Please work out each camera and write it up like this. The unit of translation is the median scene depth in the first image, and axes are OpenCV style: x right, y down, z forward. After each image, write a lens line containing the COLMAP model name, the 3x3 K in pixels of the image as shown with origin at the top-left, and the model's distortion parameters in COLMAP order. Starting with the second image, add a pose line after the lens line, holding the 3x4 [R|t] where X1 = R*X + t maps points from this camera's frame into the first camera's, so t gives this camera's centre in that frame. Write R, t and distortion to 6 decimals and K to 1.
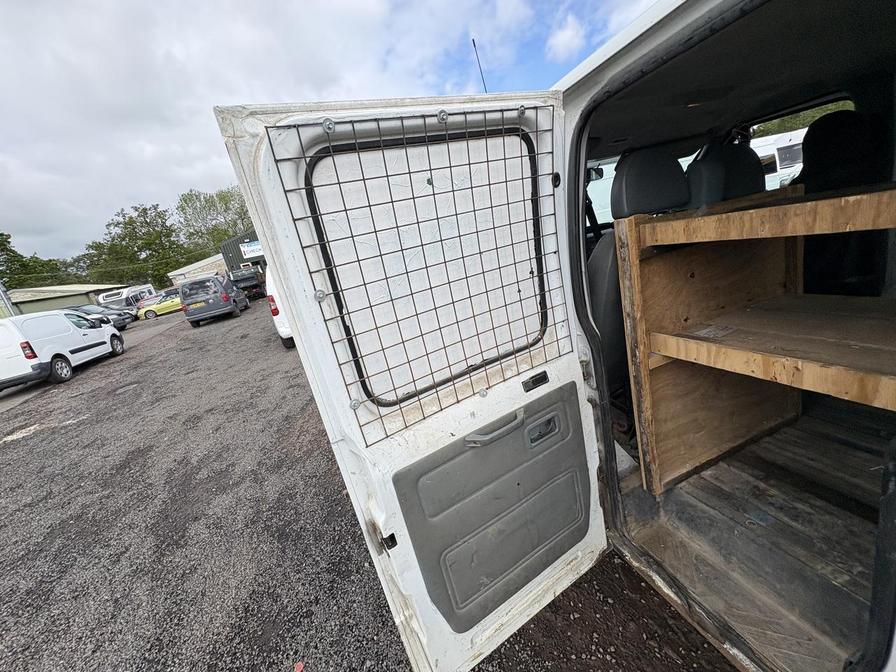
lens RADIAL K [[358.0, 0, 444.3], [0, 358.0, 339.7], [0, 0, 1]] dist [0.002863, -0.000501]
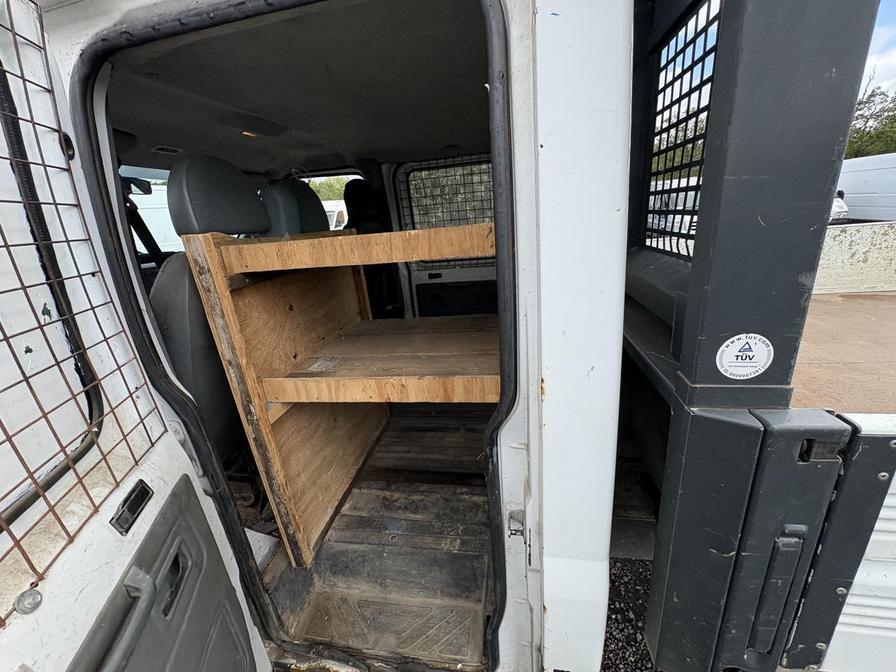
lens RADIAL K [[358.0, 0, 445.9], [0, 358.0, 335.8], [0, 0, 1]] dist [0.002863, -0.000501]
pose [[0.492916, -0.110797, 0.862994, 0.092761], [0.214514, 0.976717, 0.002873, -0.028794], [-0.843219, 0.183708, 0.505206, 0.223316]]
